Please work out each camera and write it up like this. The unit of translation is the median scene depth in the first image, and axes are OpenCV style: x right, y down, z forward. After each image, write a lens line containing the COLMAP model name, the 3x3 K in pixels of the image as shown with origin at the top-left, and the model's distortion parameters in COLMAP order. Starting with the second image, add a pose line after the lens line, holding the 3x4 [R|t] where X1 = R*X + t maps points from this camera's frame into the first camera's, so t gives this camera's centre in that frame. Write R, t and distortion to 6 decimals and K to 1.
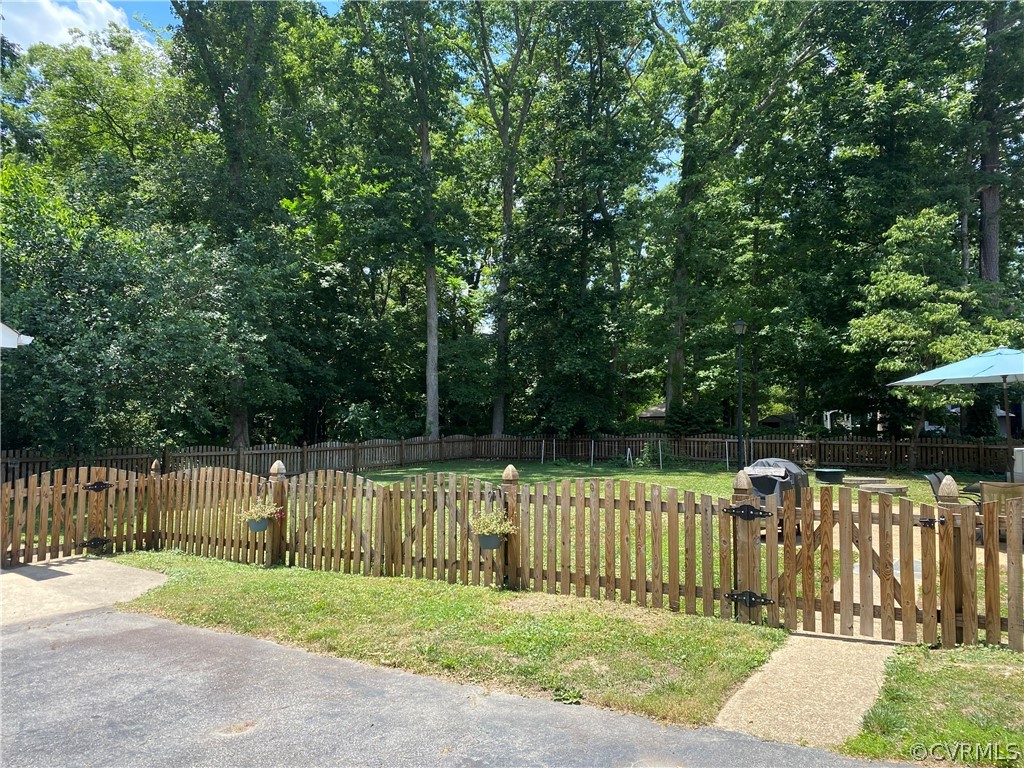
lens RADIAL K [[739.4, 0, 512.0], [0, 739.4, 384.0], [0, 0, 1]] dist [-0.001736, -0.002386]
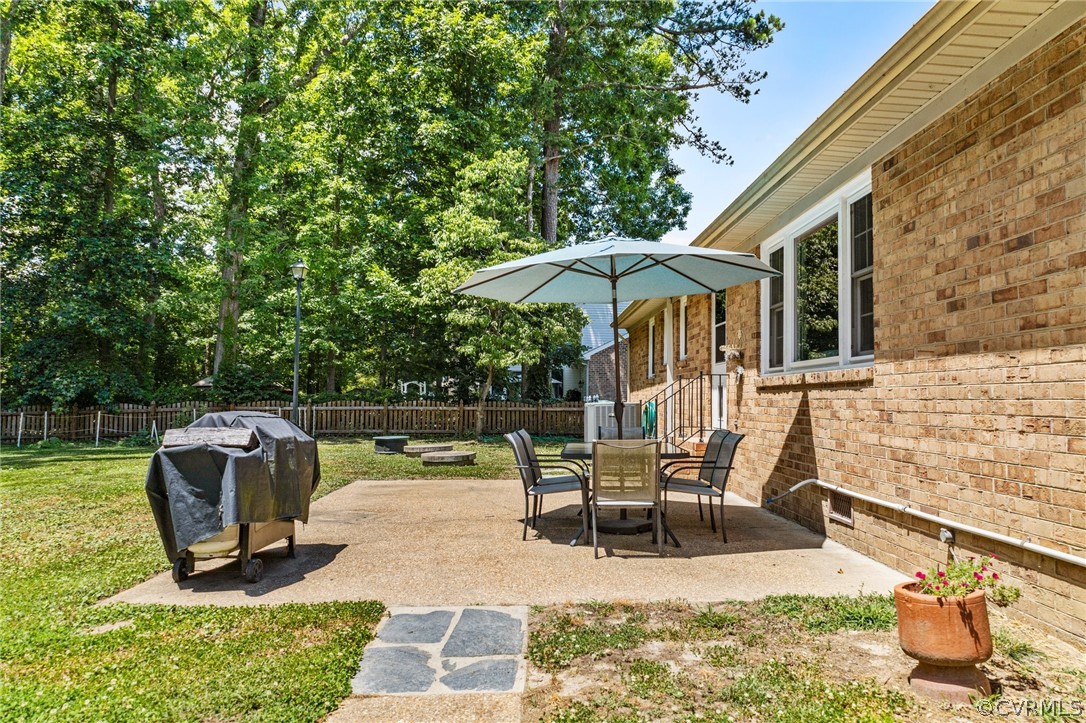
lens RADIAL K [[750.2, 0, 543.0], [0, 750.2, 361.5], [0, 0, 1]] dist [0.009120, 0.000371]
pose [[0.834780, 0.019463, 0.550239, 0.080219], [-0.023090, 0.999733, -0.000332, 0.020709], [-0.550099, -0.012428, 0.835007, 0.153845]]
